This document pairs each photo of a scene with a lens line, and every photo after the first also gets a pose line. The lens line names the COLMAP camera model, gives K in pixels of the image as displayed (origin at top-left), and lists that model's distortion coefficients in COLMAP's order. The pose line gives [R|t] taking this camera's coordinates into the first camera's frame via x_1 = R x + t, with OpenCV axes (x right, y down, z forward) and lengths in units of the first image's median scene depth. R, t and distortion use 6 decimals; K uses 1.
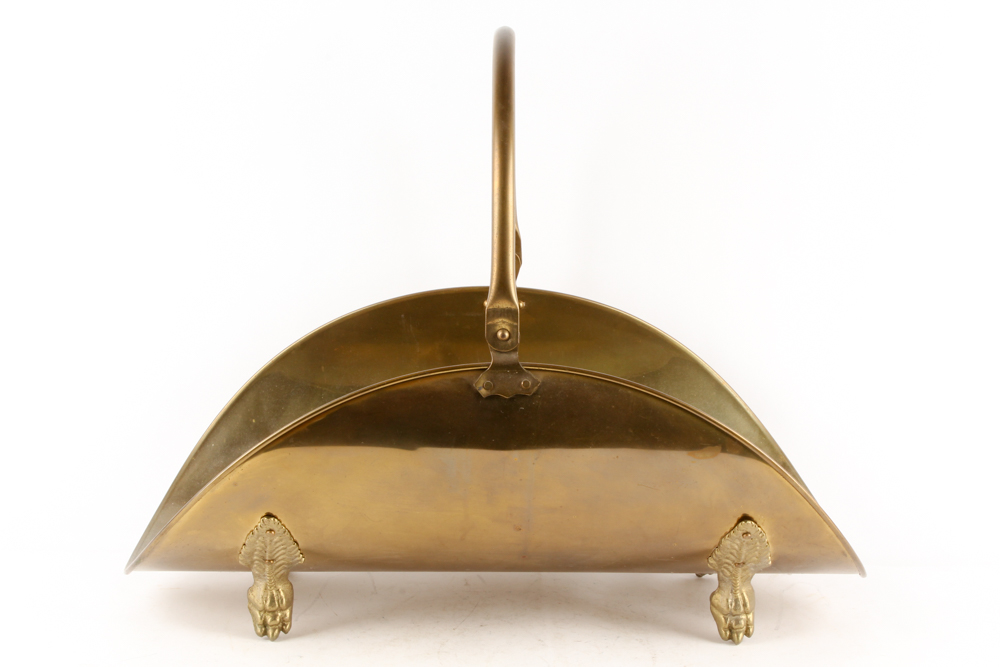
lens RADIAL K [[2022.9, 0, 496.2], [0, 2022.9, 334.7], [0, 0, 1]] dist [0.083555, 0.000000]
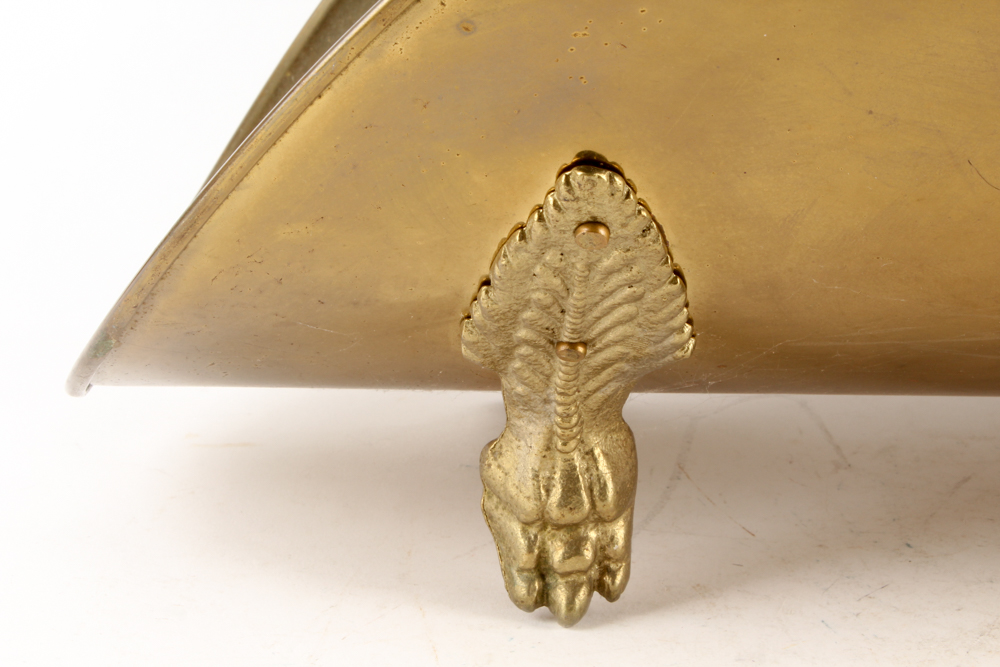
lens RADIAL K [[2334.2, 0, 500.9], [0, 2334.2, 334.3], [0, 0, 1]] dist [0.203066, 0.000000]
pose [[0.998625, 0.006511, -0.052012, -0.103604], [-0.002707, 0.997337, 0.072886, 0.085671], [0.052348, -0.072645, 0.995983, 0.674584]]
